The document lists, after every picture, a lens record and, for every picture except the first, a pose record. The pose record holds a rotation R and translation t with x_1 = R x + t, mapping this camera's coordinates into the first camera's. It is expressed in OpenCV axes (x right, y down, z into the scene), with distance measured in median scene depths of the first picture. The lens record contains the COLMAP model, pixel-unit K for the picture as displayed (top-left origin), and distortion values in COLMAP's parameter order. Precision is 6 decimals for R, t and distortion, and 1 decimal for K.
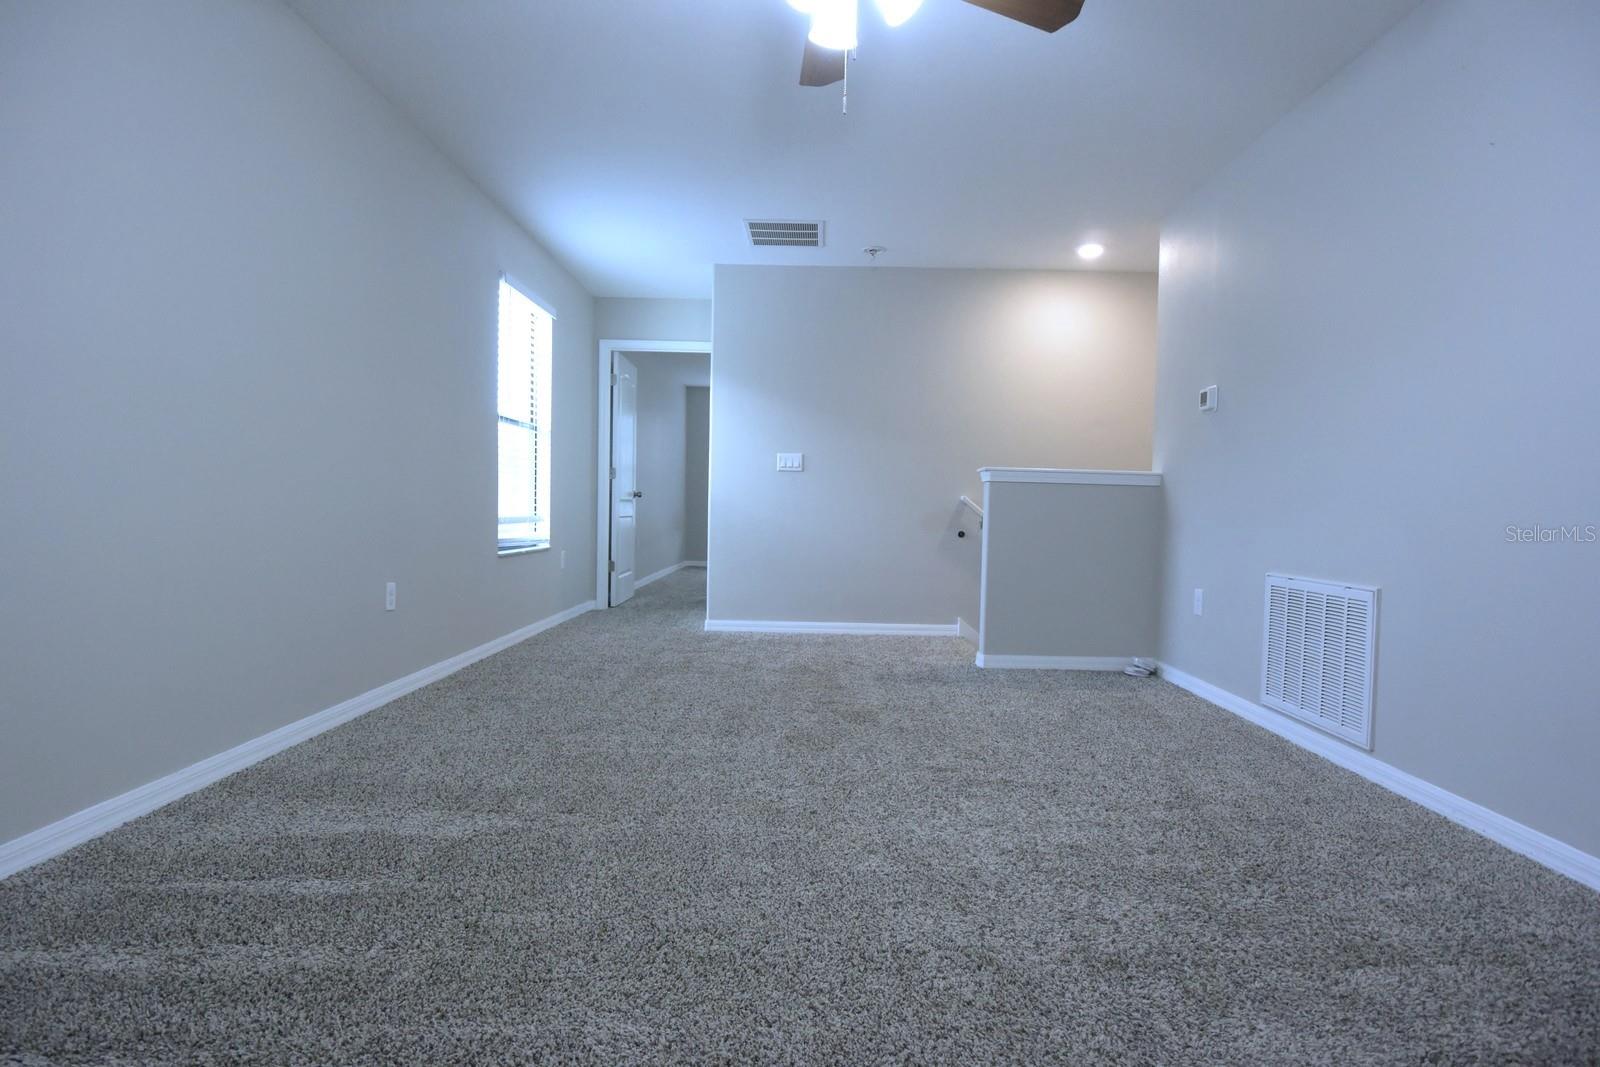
lens RADIAL K [[829.5, 0, 800.1], [0, 829.5, 536.2], [0, 0, 1]] dist [0.007257, 0.000935]
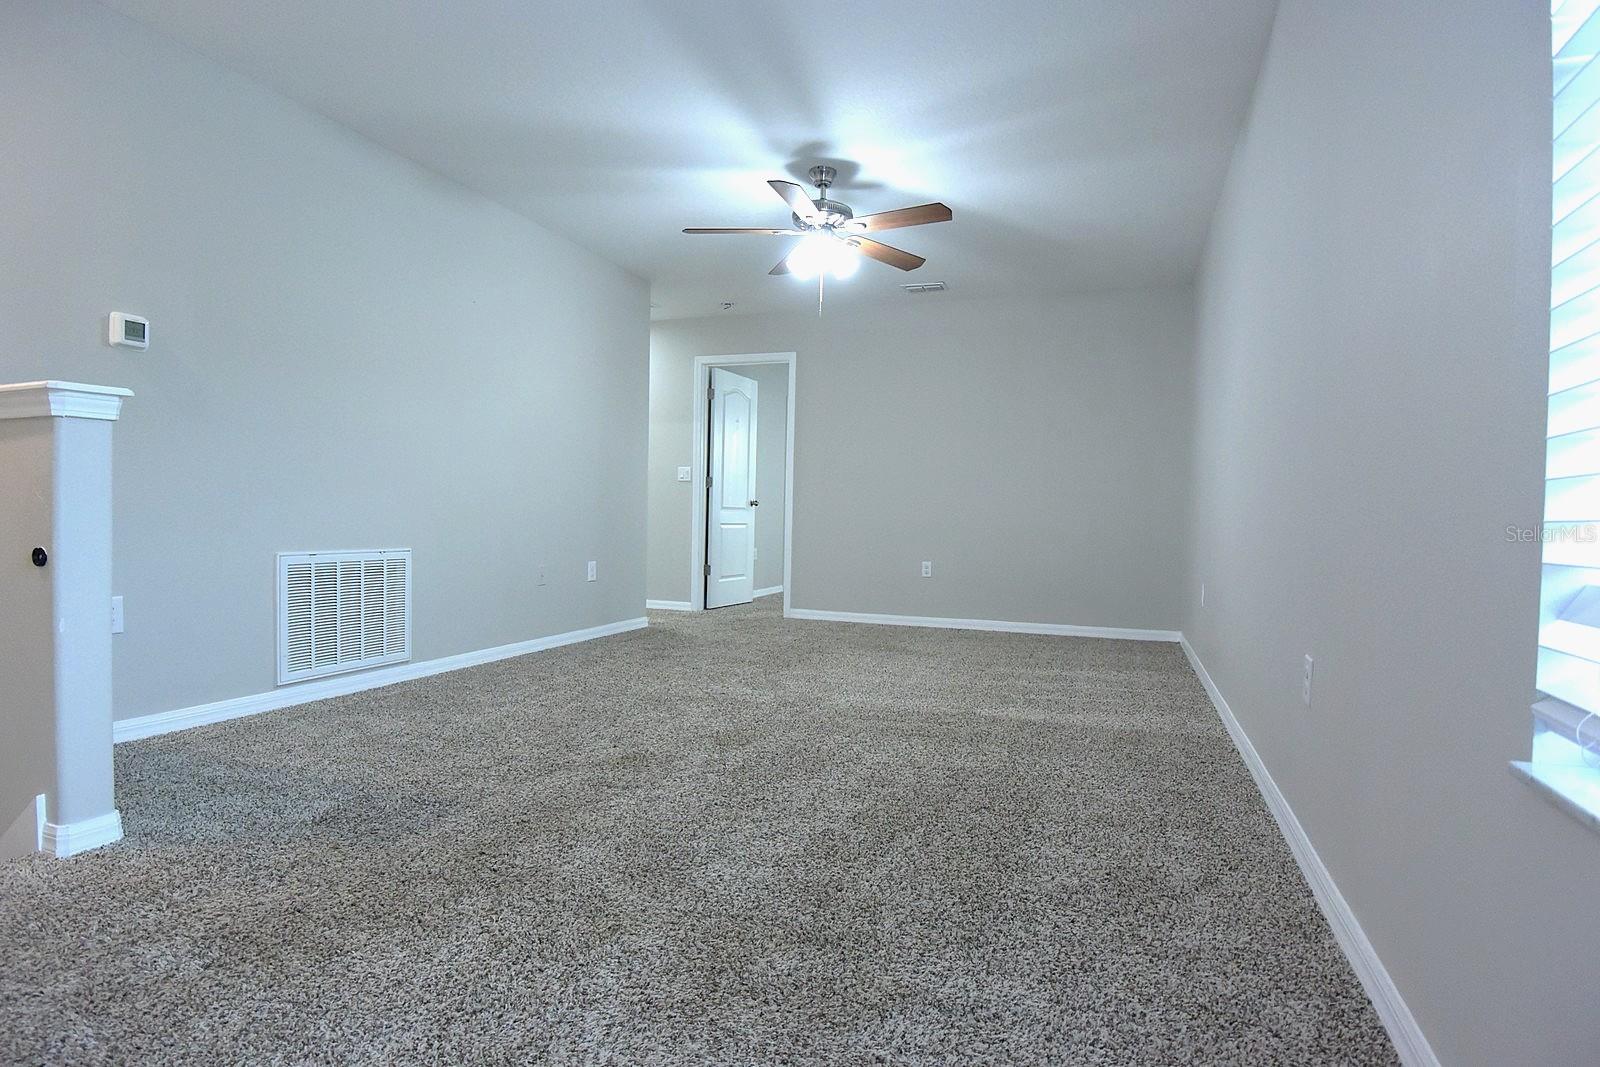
lens RADIAL K [[829.5, 0, 800.0], [0, 829.5, 533.3], [0, 0, 1]] dist [0.007257, 0.000935]
pose [[-0.929618, -0.045914, 0.365652, -0.407792], [-0.026996, 0.998027, 0.056686, -0.057133], [-0.367534, 0.042826, -0.929024, 1.827717]]
